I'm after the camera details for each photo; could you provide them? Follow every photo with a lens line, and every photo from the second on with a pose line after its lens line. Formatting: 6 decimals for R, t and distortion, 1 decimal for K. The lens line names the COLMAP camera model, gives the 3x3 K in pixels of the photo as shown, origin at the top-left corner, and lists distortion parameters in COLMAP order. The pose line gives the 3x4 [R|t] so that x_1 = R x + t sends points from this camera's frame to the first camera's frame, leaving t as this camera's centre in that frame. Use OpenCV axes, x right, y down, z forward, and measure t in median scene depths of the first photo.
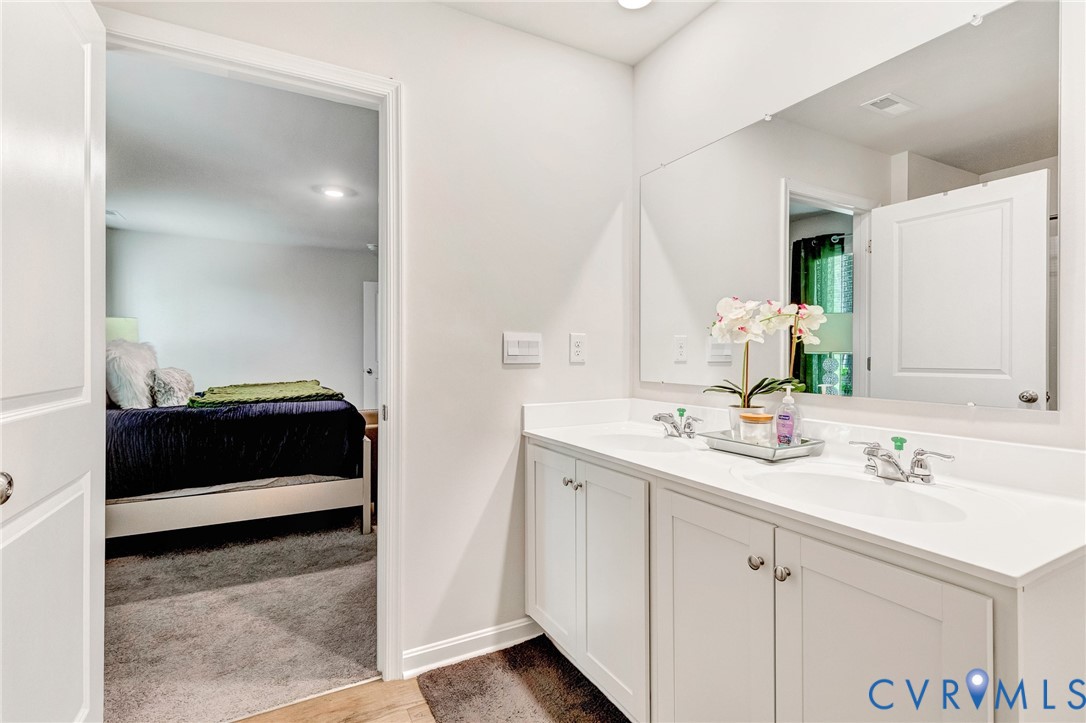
lens RADIAL K [[514.4, 0, 537.5], [0, 514.4, 360.1], [0, 0, 1]] dist [0.005989, 0.000551]
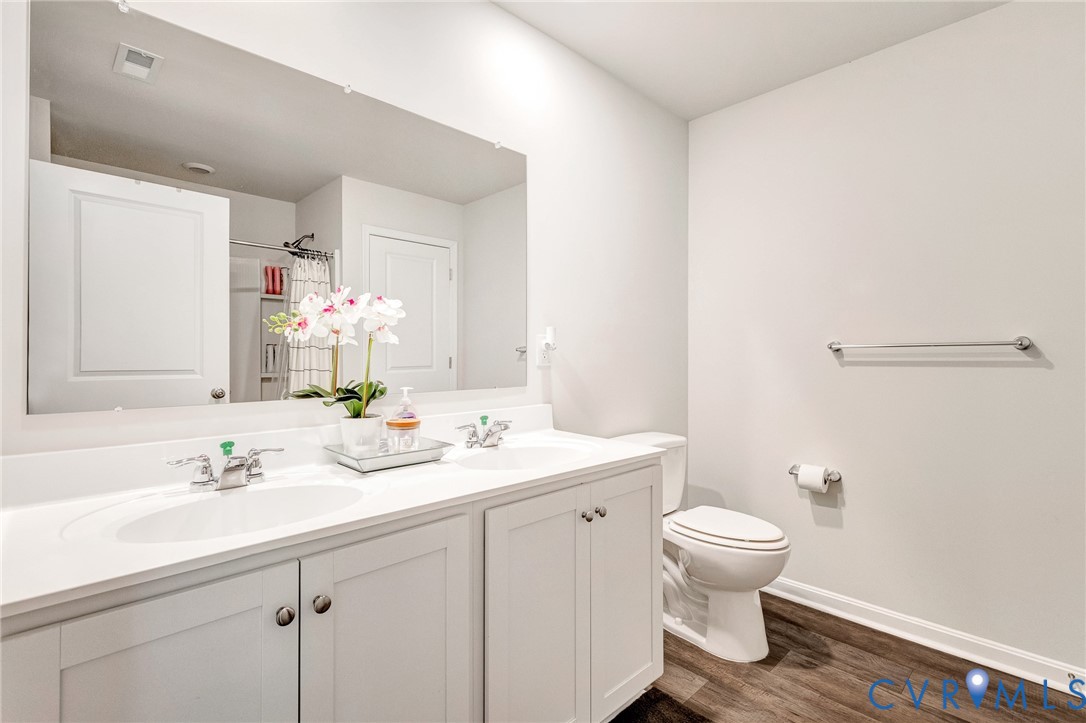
lens RADIAL K [[514.4, 0, 536.1], [0, 514.4, 360.6], [0, 0, 1]] dist [0.005989, 0.000551]
pose [[-0.277465, -0.006951, 0.960711, -0.376293], [0.007883, 0.999924, 0.009511, -0.006348], [-0.960703, 0.010212, -0.277389, 0.714451]]
